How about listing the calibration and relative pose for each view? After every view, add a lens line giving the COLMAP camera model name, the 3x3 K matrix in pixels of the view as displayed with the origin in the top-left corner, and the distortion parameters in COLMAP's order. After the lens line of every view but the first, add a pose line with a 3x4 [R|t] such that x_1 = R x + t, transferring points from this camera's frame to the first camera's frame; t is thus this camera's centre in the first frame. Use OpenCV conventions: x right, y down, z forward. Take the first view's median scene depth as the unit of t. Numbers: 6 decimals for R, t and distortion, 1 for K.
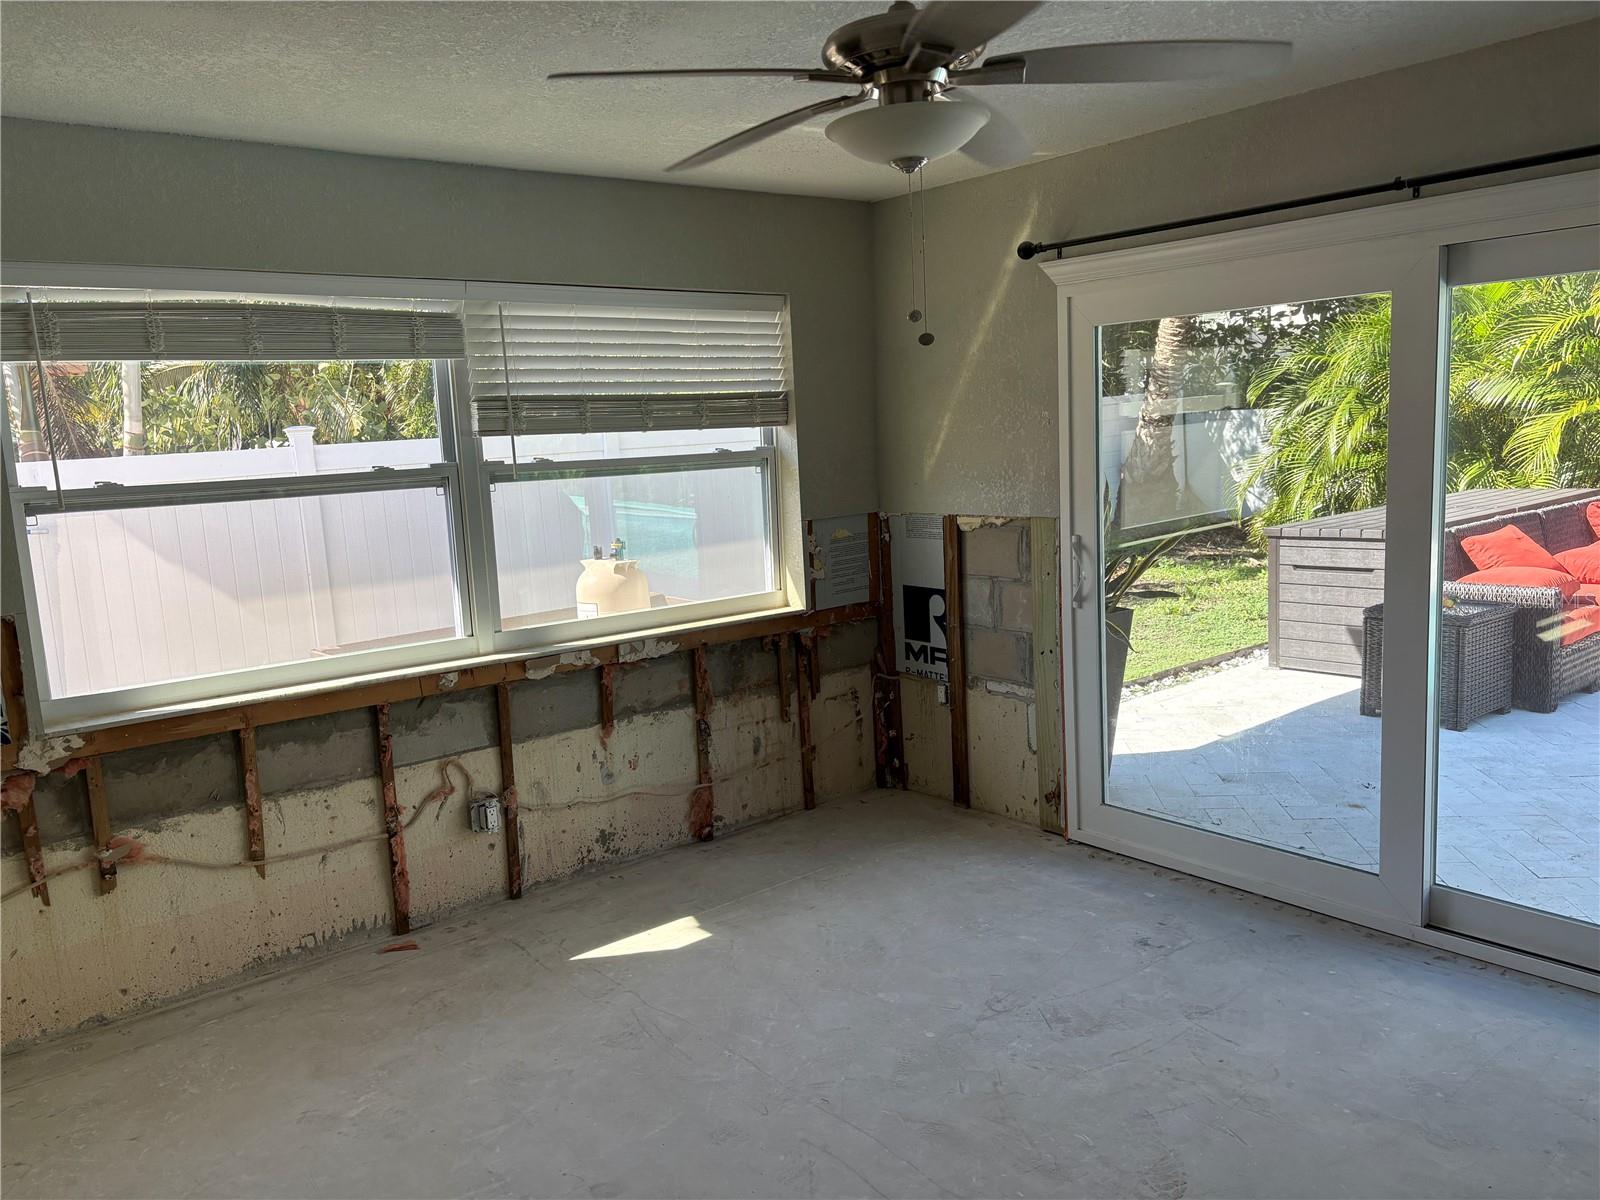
lens RADIAL K [[1217.8, 0, 799.5], [0, 1217.8, 608.4], [0, 0, 1]] dist [0.028289, -0.050615]
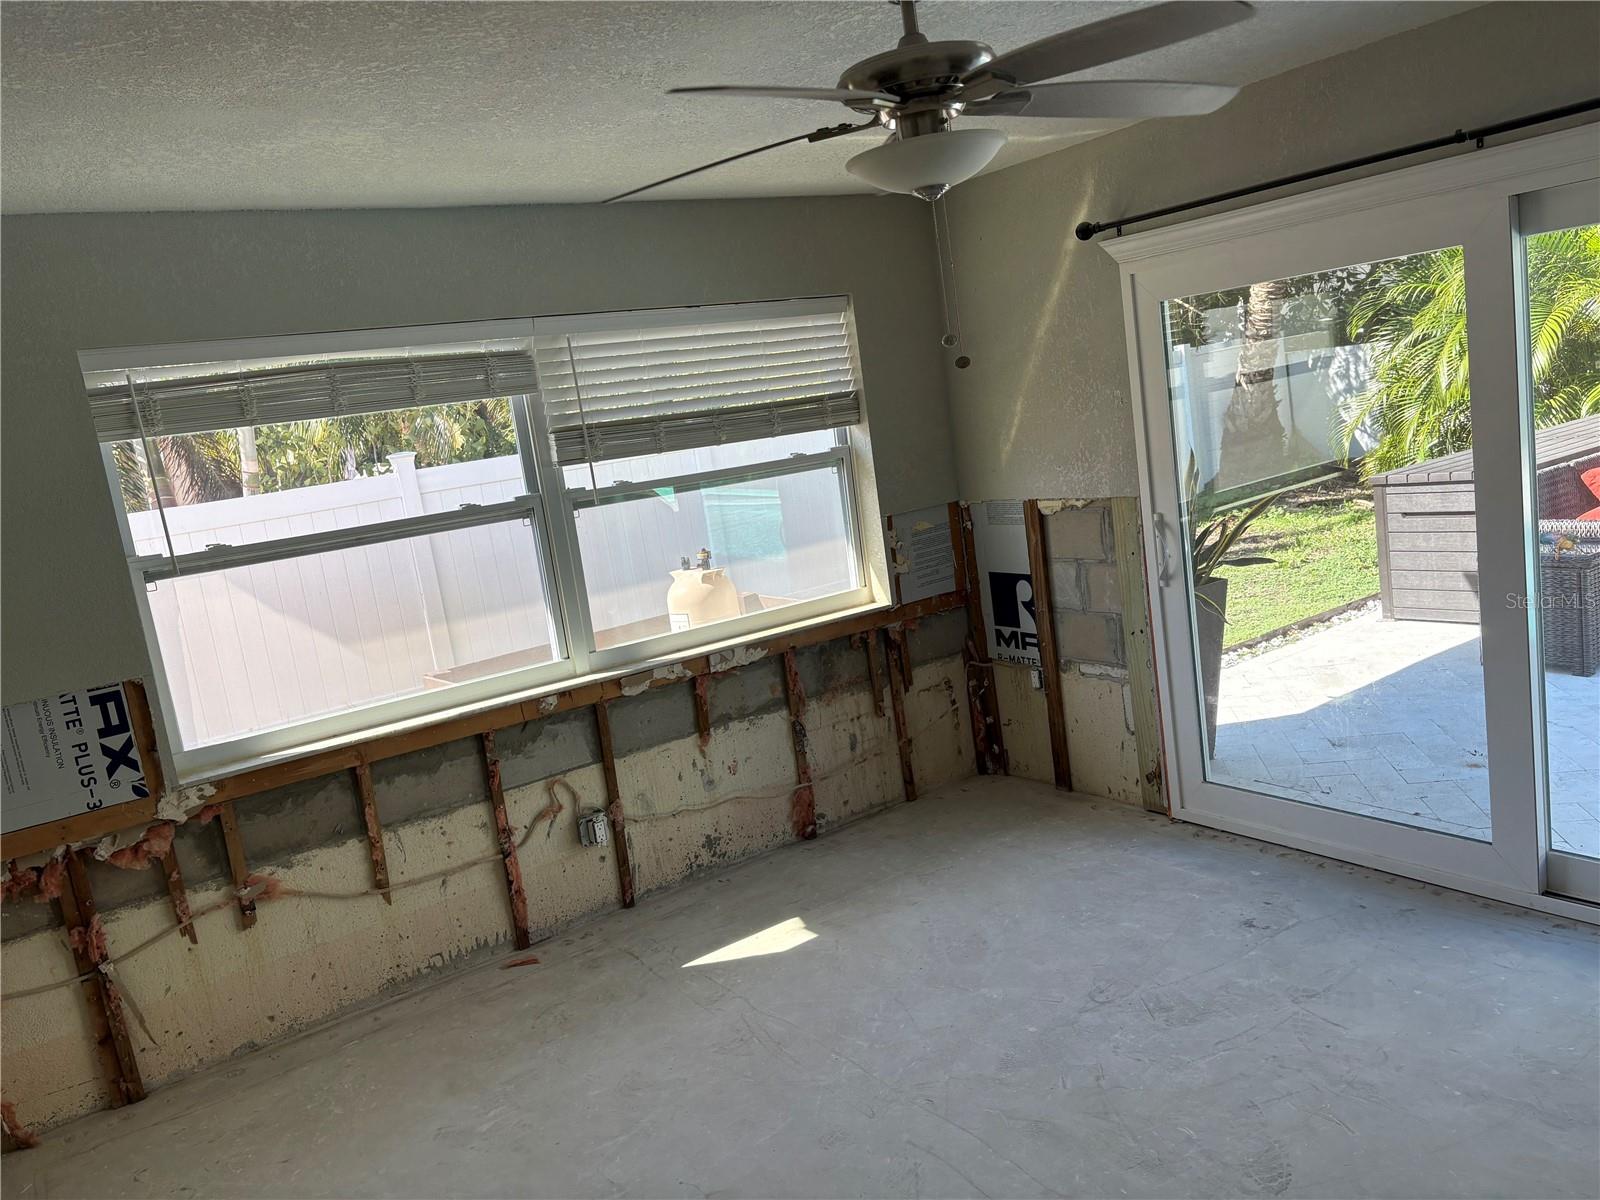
lens RADIAL K [[1217.8, 0, 802.7], [0, 1217.8, 608.0], [0, 0, 1]] dist [0.028289, -0.050615]
pose [[0.993347, -0.072435, -0.089526, 0.025855], [0.074406, 0.997049, 0.018882, -0.025160], [0.087894, -0.025418, 0.995806, -0.012135]]
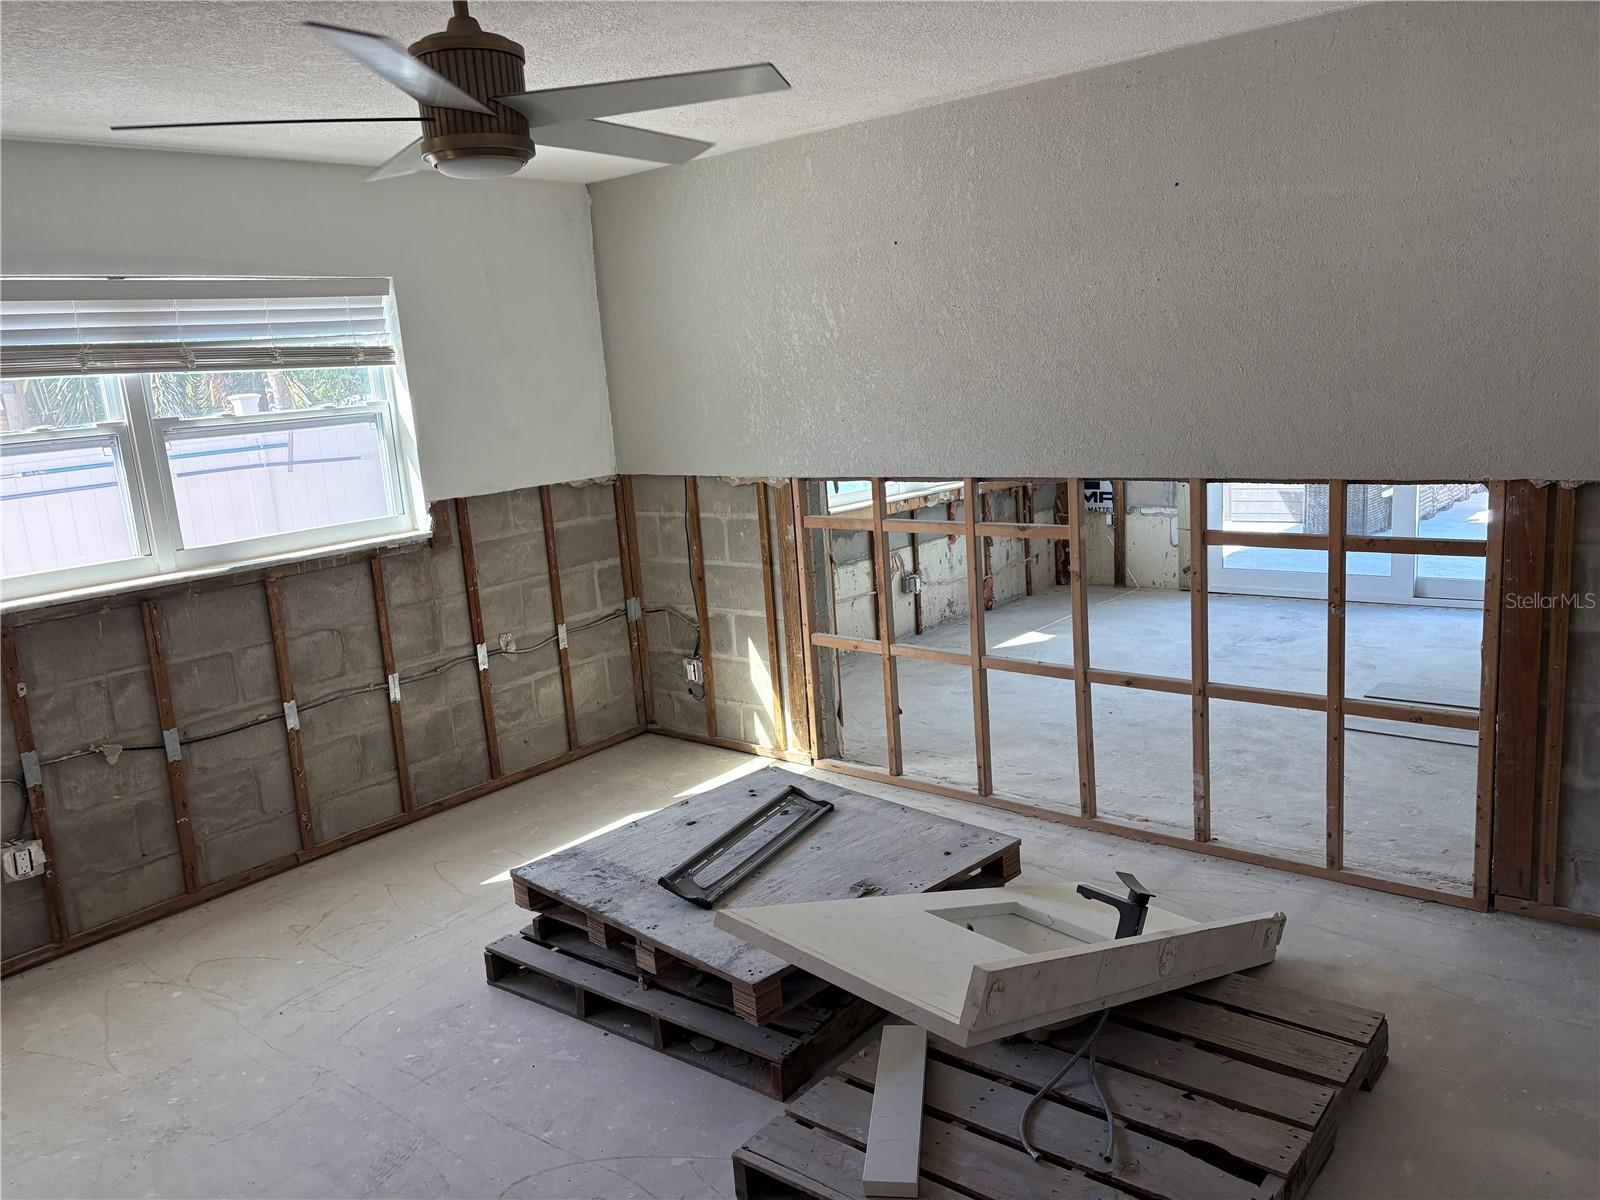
lens RADIAL K [[1217.8, 0, 790.3], [0, 1217.8, 603.3], [0, 0, 1]] dist [0.028289, -0.050615]
pose [[0.984930, -0.054597, 0.164111, -0.726808], [0.049894, 0.998221, 0.032651, 0.132627], [-0.165602, -0.023971, 0.985901, -0.710458]]
